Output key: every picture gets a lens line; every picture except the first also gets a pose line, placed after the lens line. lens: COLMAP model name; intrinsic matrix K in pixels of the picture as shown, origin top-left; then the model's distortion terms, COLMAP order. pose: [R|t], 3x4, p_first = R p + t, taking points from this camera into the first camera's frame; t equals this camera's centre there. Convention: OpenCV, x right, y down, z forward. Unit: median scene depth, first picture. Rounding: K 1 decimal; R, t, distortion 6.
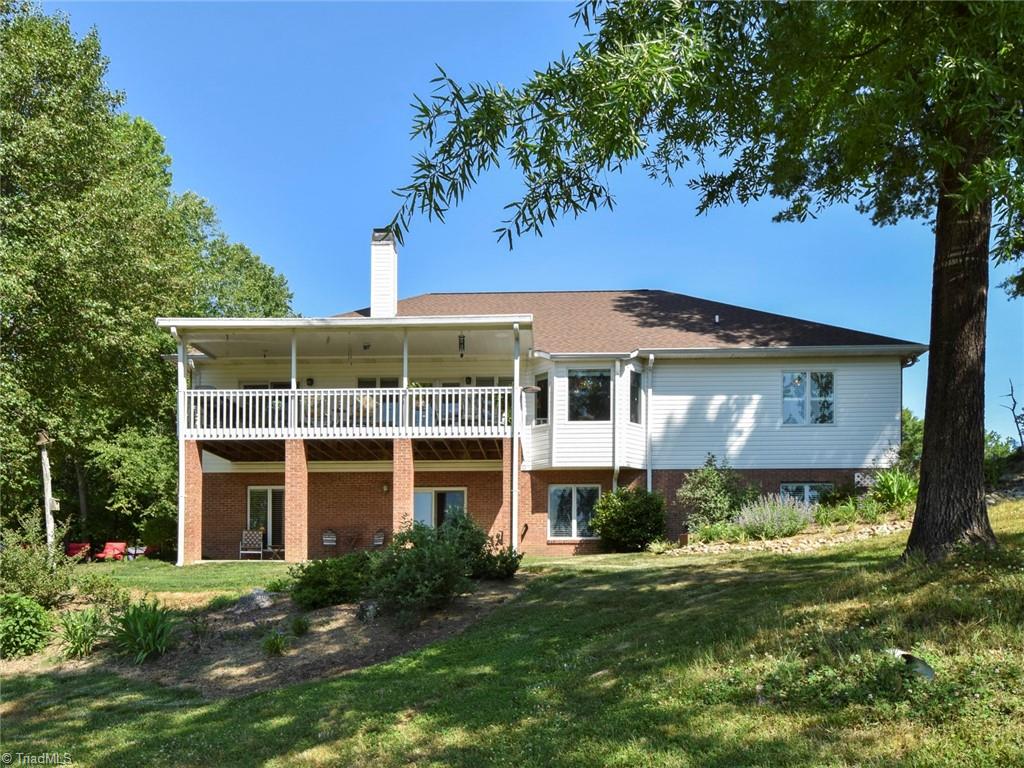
lens RADIAL K [[642.7, 0, 512.0], [0, 642.7, 384.0], [0, 0, 1]] dist [0.039577, 0.000269]
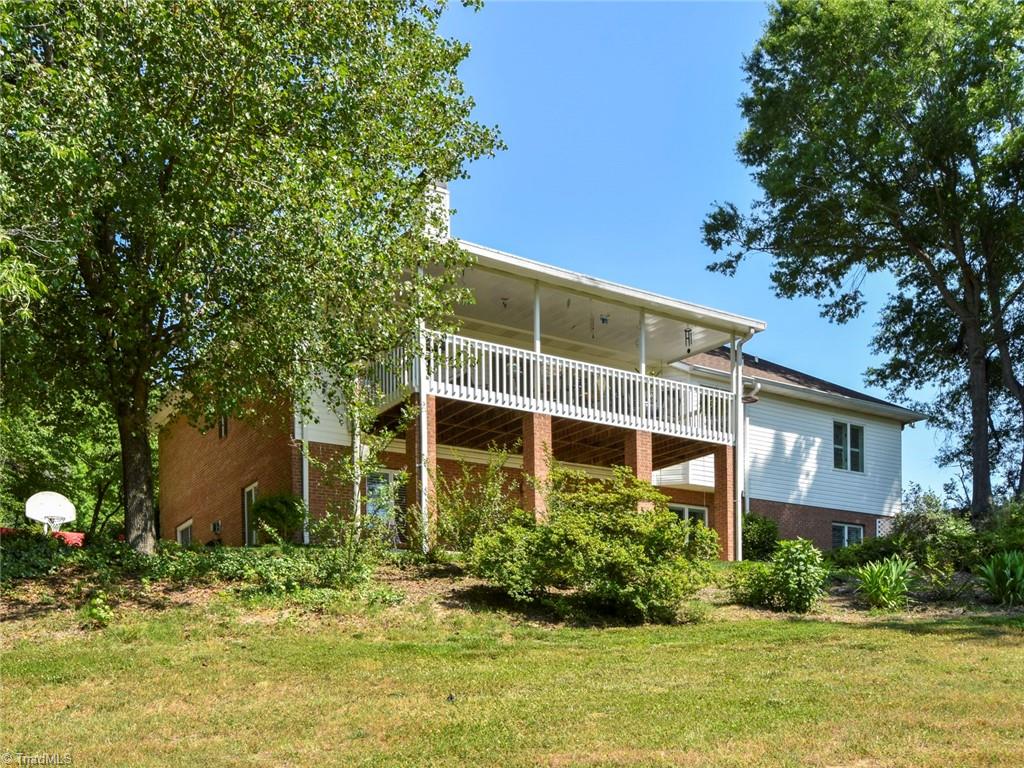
lens RADIAL K [[858.3, 0, 512.0], [0, 858.3, 384.0], [0, 0, 1]] dist [-0.003689, -0.002170]
pose [[0.831630, 0.166737, 0.529708, -0.797562], [-0.139842, 0.986000, -0.090815, 0.128017], [-0.537434, 0.001449, 0.843304, 0.089182]]
